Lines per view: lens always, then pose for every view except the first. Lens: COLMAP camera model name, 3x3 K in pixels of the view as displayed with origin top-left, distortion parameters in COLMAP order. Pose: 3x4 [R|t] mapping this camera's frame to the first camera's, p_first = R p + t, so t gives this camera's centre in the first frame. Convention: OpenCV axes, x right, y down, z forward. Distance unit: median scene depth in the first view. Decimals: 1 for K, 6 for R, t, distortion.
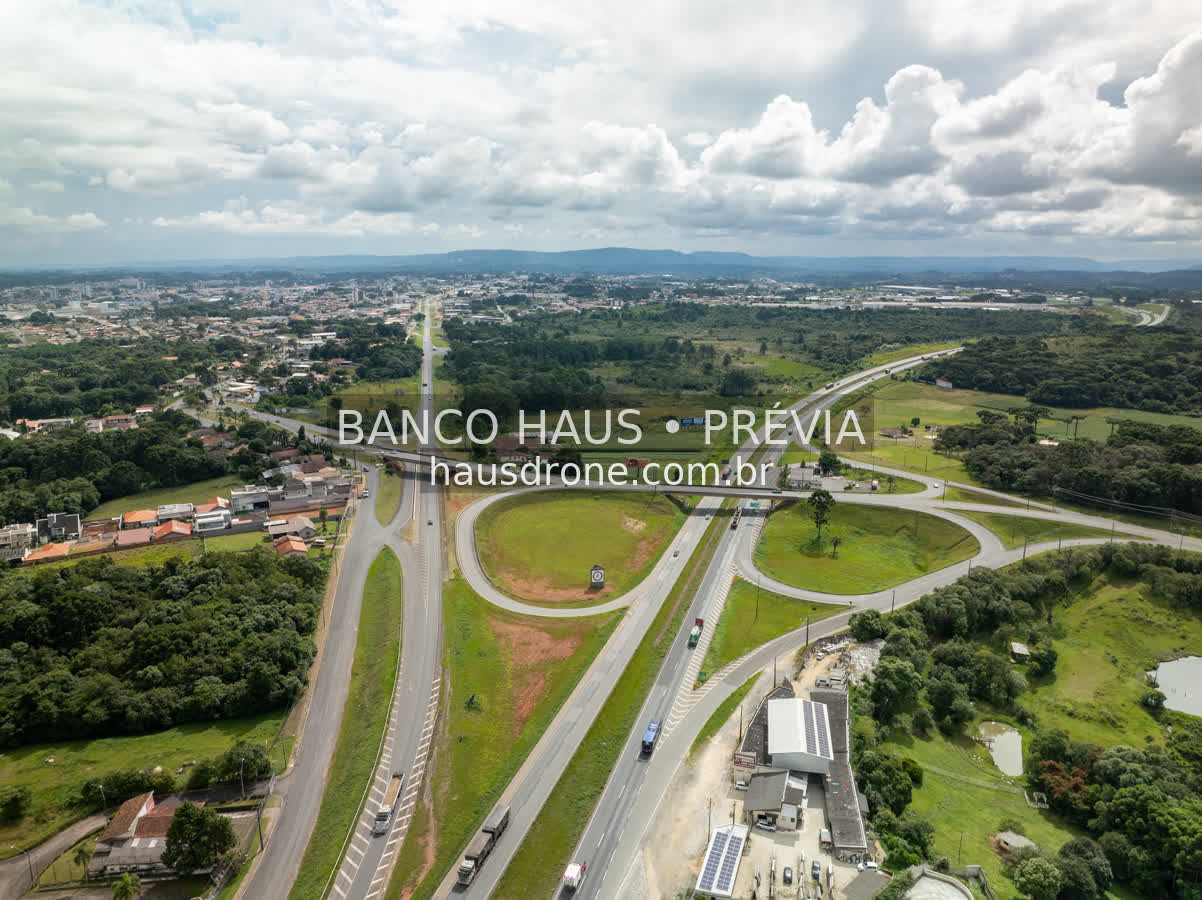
lens RADIAL K [[853.4, 0, 599.4], [0, 853.4, 464.3], [0, 0, 1]] dist [-0.042190, 0.012892]
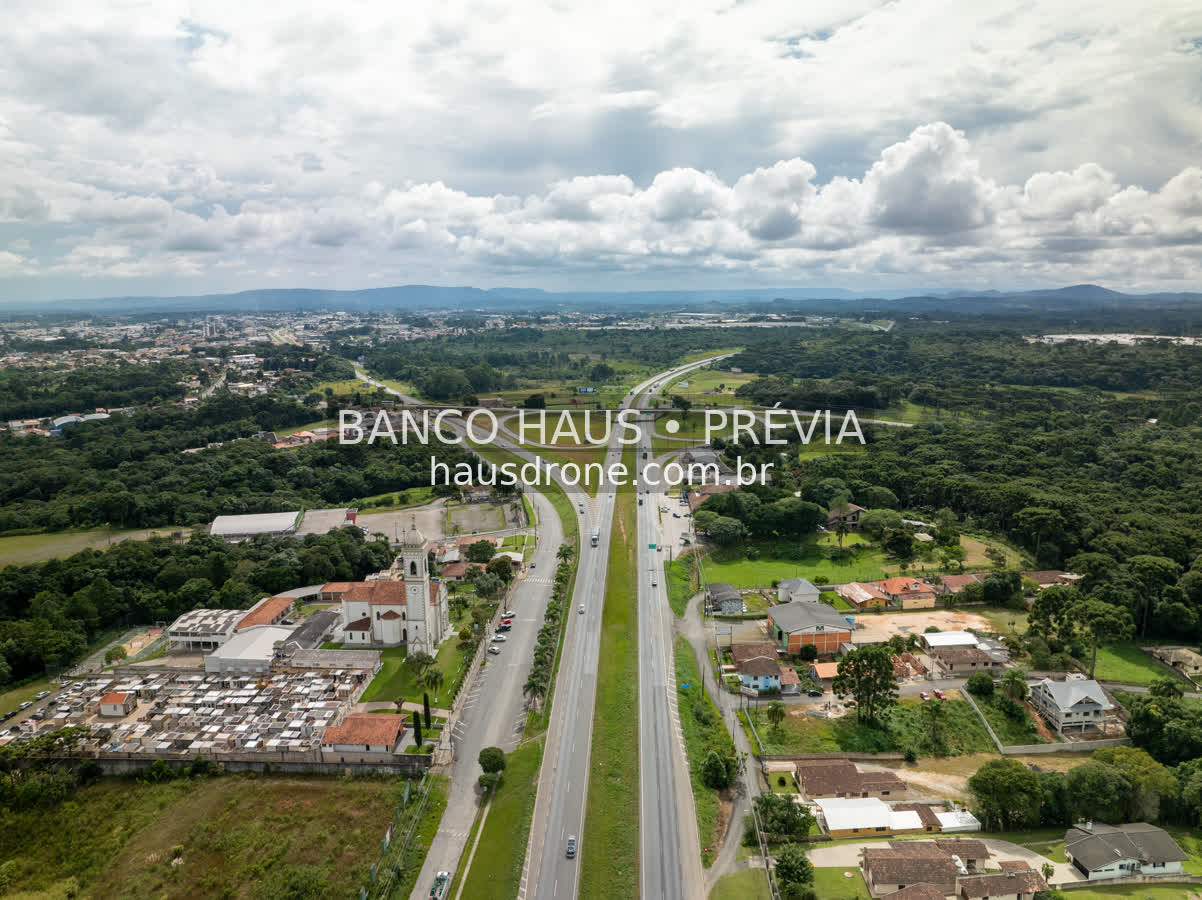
lens RADIAL K [[853.4, 0, 604.6], [0, 853.4, 427.7], [0, 0, 1]] dist [-0.042190, 0.012892]
pose [[0.970845, -0.048562, 0.234737, -0.223298], [0.067929, 0.994857, -0.075132, 0.135543], [-0.229882, 0.088887, 0.969151, -0.496317]]
